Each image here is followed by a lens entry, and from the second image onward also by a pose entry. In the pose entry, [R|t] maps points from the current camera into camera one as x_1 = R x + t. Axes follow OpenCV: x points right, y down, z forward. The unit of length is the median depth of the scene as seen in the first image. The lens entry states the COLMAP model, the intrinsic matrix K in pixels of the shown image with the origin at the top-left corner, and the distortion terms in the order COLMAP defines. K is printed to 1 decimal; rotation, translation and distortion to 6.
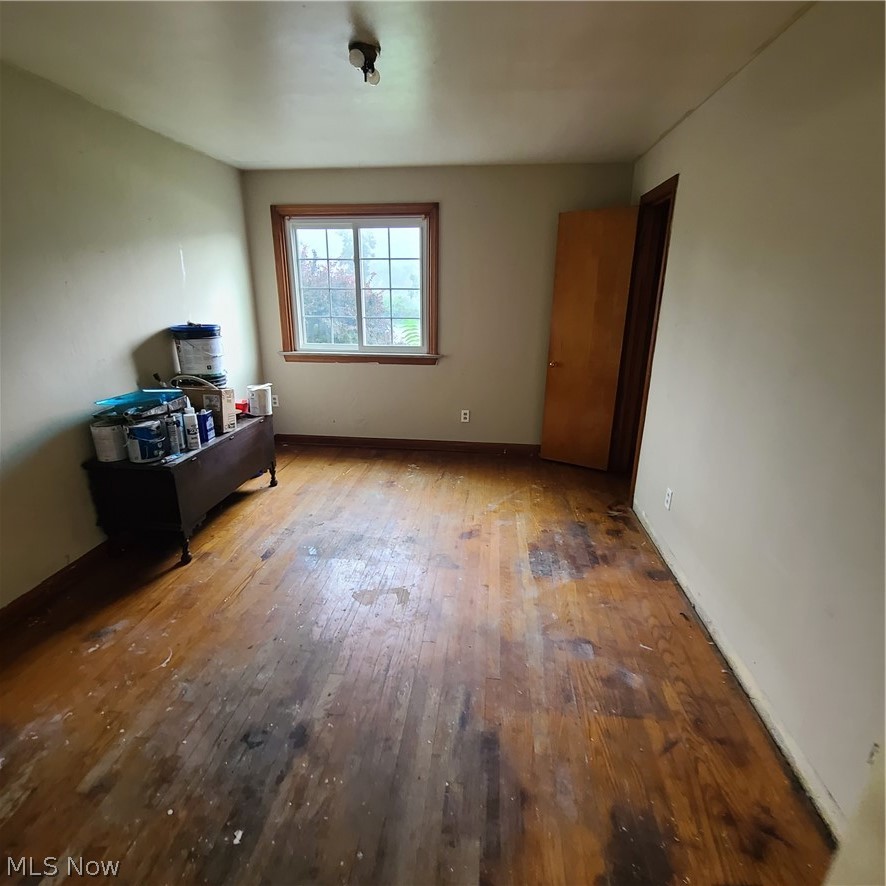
lens RADIAL K [[482.1, 0, 440.6], [0, 482.1, 442.3], [0, 0, 1]] dist [-0.003058, -0.000669]
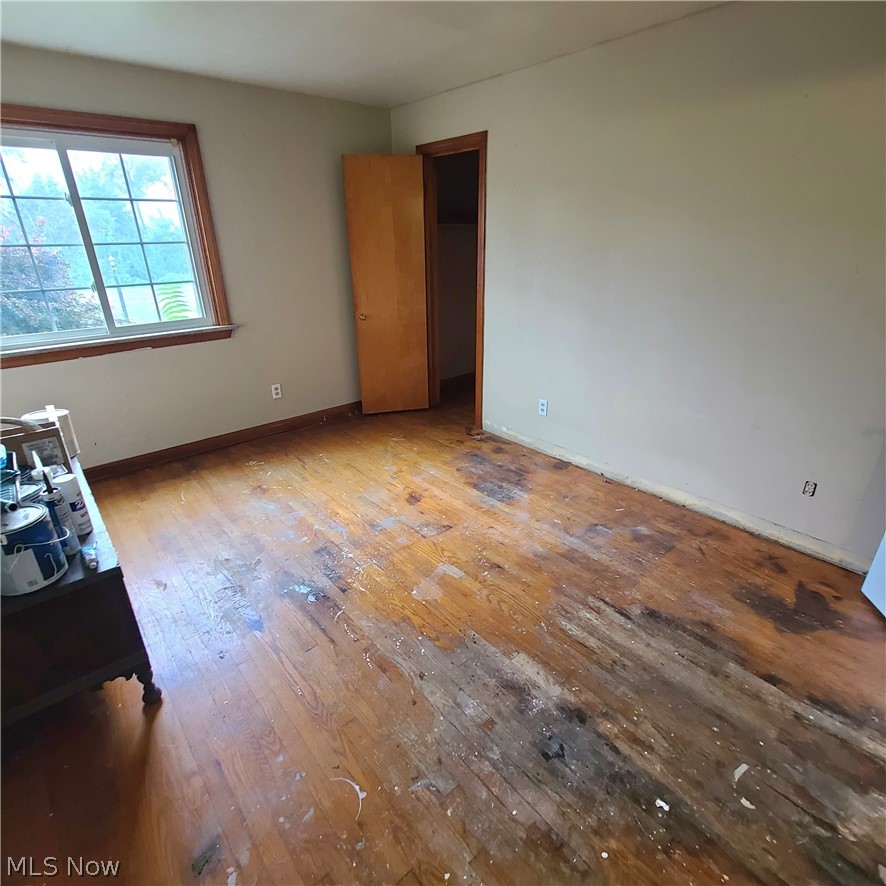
lens RADIAL K [[482.1, 0, 440.6], [0, 482.1, 442.3], [0, 0, 1]] dist [-0.003058, -0.000669]
pose [[0.682997, -0.302311, 0.664923, -0.546639], [0.238877, 0.952719, 0.187788, -0.091873], [-0.690255, 0.030576, 0.722920, 0.265667]]
